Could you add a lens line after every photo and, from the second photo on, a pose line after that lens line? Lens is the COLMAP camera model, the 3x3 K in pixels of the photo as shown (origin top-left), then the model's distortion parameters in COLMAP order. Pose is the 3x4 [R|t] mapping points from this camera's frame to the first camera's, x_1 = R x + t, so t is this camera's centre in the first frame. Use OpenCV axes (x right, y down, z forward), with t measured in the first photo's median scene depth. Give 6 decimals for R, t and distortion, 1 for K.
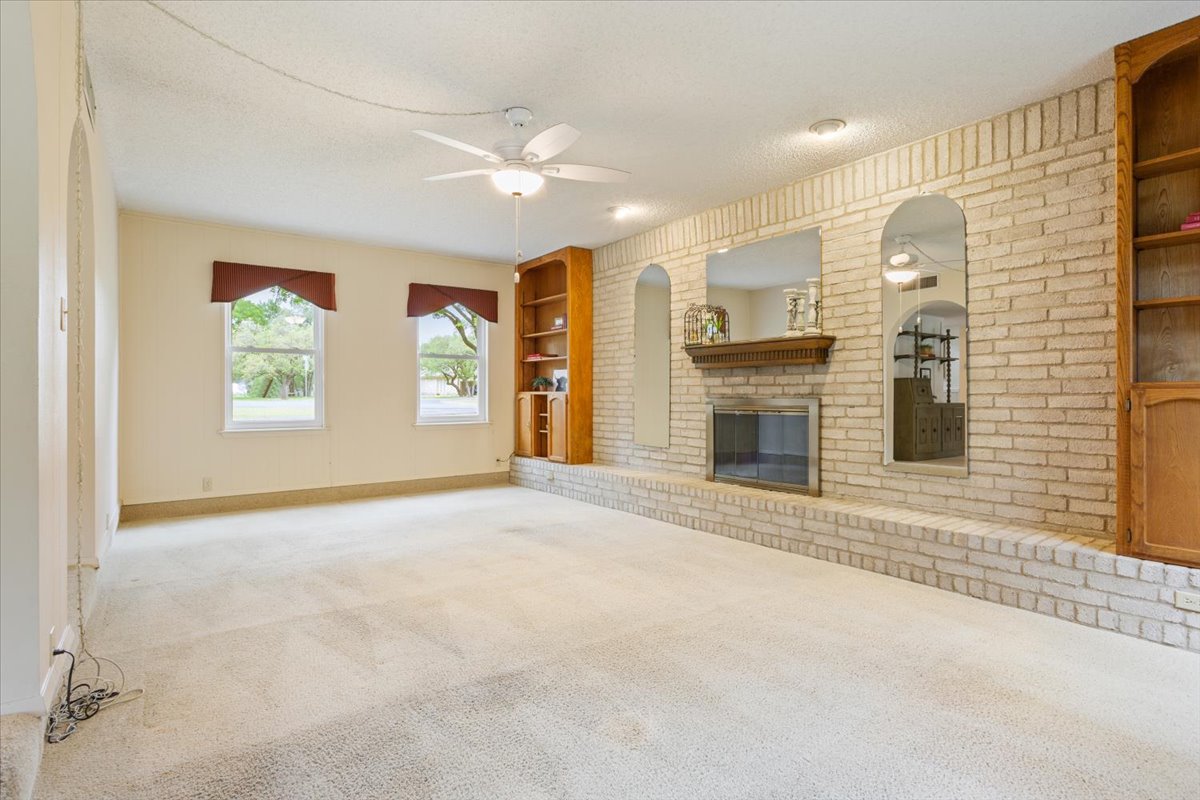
lens RADIAL K [[572.4, 0, 604.7], [0, 572.4, 393.0], [0, 0, 1]] dist [-0.016668, 0.008870]
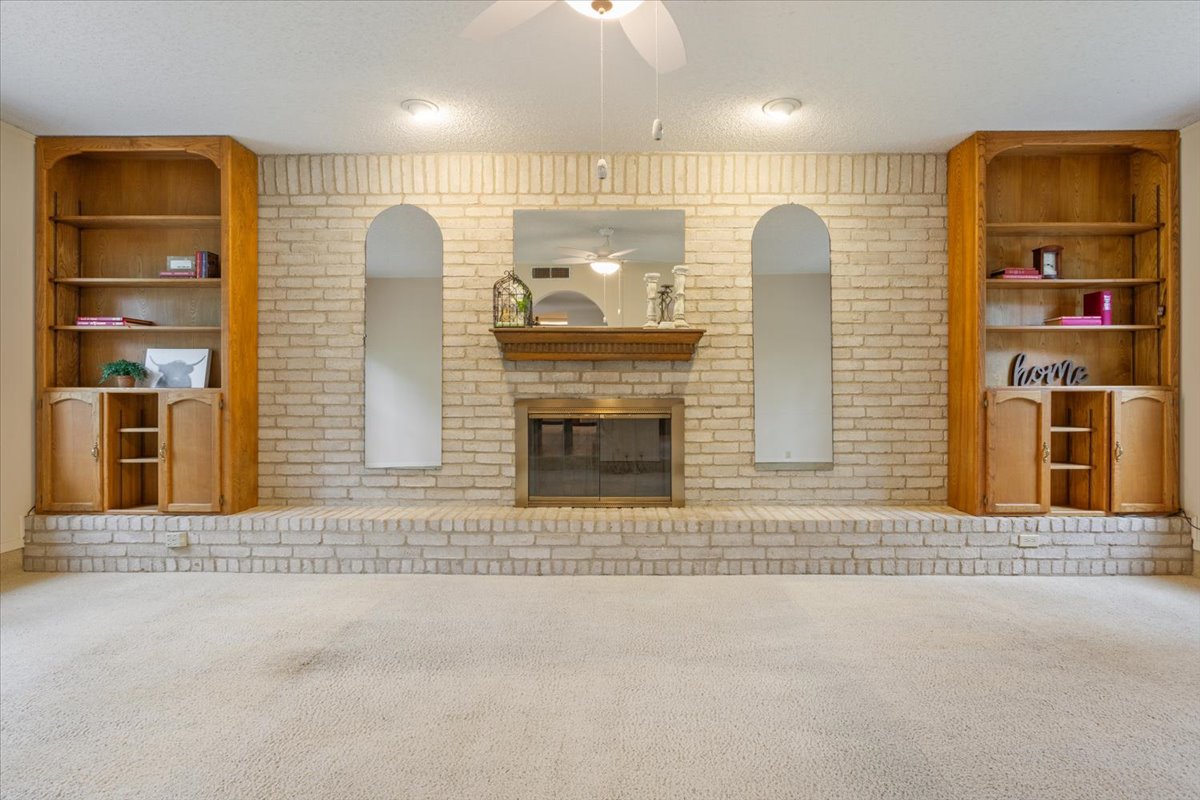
lens RADIAL K [[572.4, 0, 604.7], [0, 572.4, 393.0], [0, 0, 1]] dist [-0.016668, 0.008870]
pose [[0.623491, 0.004083, 0.781820, -0.426184], [-0.004437, 0.999989, -0.001684, 0.002717], [-0.781818, -0.002419, 0.623502, 0.540693]]
